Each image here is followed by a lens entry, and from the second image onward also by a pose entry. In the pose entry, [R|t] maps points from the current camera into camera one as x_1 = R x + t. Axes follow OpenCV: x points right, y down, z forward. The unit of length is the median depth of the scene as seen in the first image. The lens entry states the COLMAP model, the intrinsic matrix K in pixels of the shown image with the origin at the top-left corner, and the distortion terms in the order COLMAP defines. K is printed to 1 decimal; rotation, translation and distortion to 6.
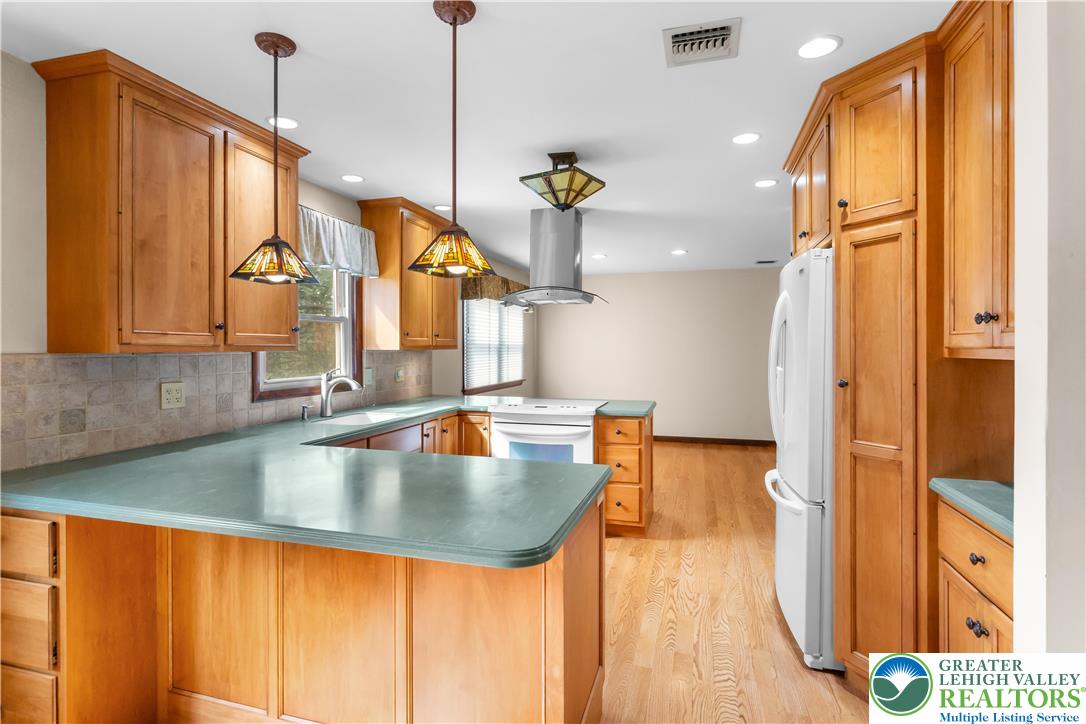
lens RADIAL K [[541.0, 0, 541.8], [0, 541.0, 348.4], [0, 0, 1]] dist [-0.001424, -0.000036]
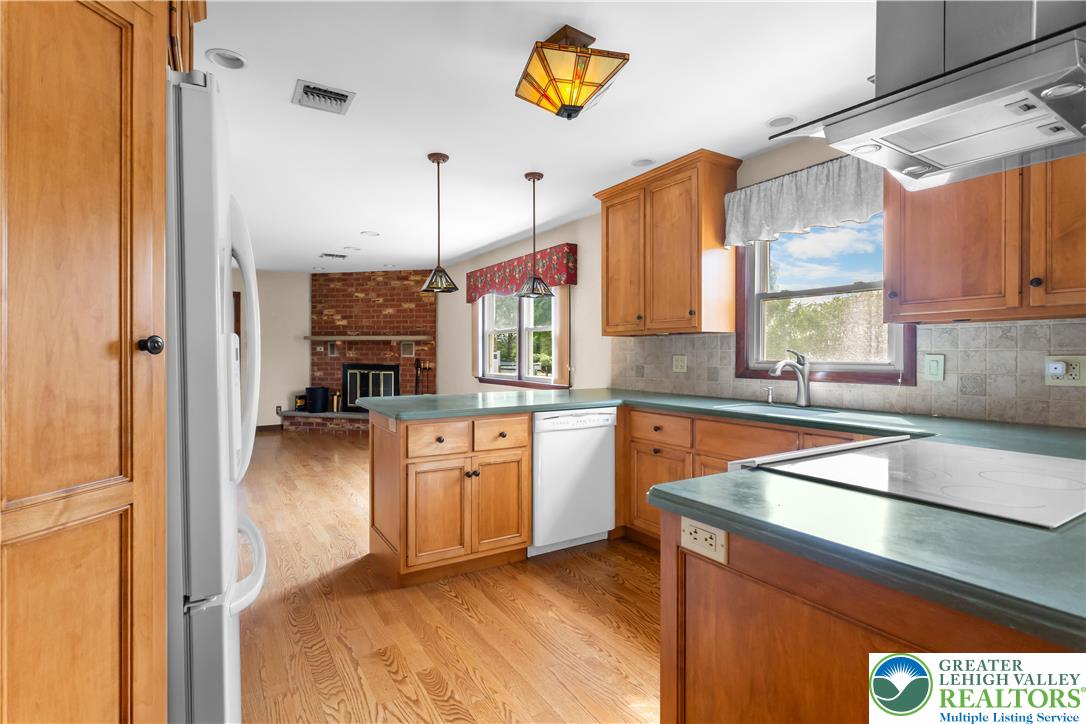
lens RADIAL K [[542.7, 0, 539.6], [0, 542.7, 355.0], [0, 0, 1]] dist [-0.010778, 0.000476]
pose [[-0.677846, -0.000435, -0.735204, 0.608291], [-0.002548, 0.999995, 0.001757, 0.053168], [0.735200, 0.003064, -0.677844, 1.521550]]
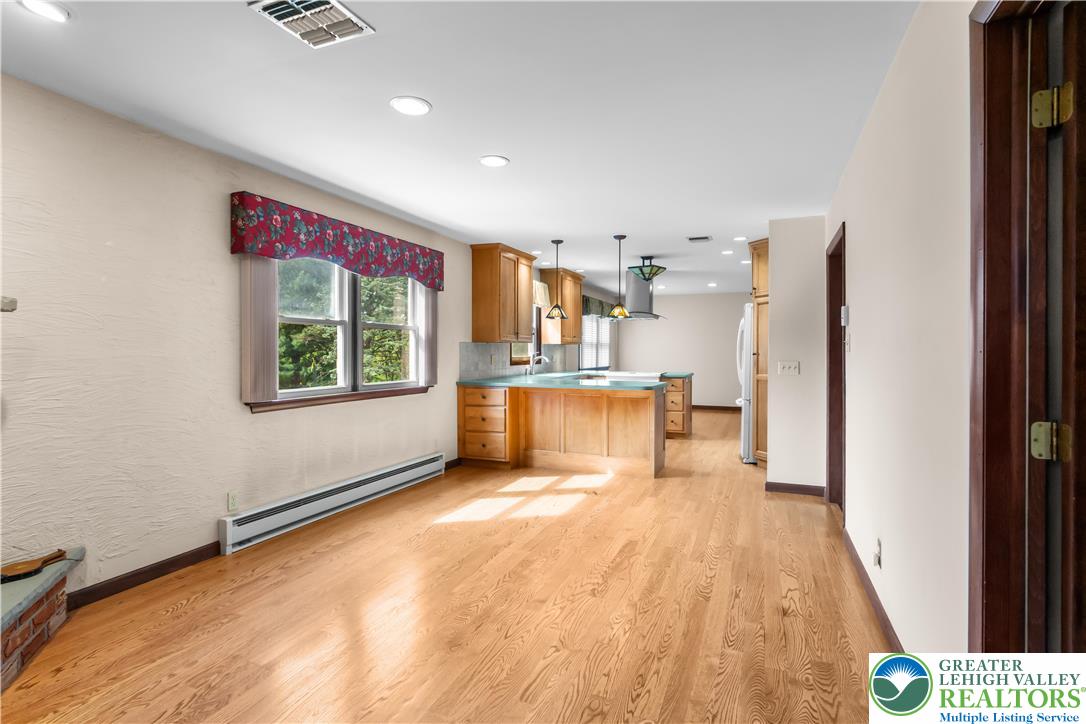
lens RADIAL K [[542.7, 0, 539.6], [0, 542.7, 355.0], [0, 0, 1]] dist [-0.010778, 0.000476]
pose [[0.994056, 0.003431, -0.108818, -0.163031], [-0.002420, 0.999953, 0.009415, 0.033266], [0.108845, -0.009096, 0.994017, -1.333819]]
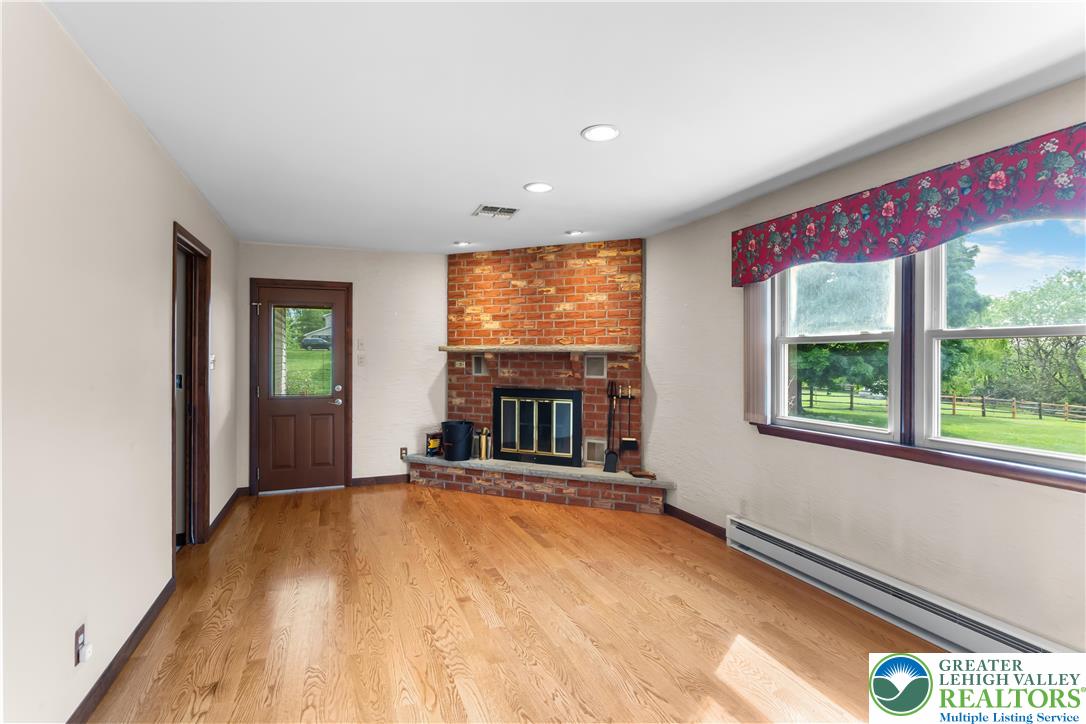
lens RADIAL K [[542.7, 0, 539.6], [0, 542.7, 355.0], [0, 0, 1]] dist [-0.010778, 0.000476]
pose [[-0.801189, -0.003159, -0.598402, 0.228474], [-0.001605, 0.999994, -0.003130, -0.000214], [0.598409, -0.001547, -0.801190, 0.457609]]
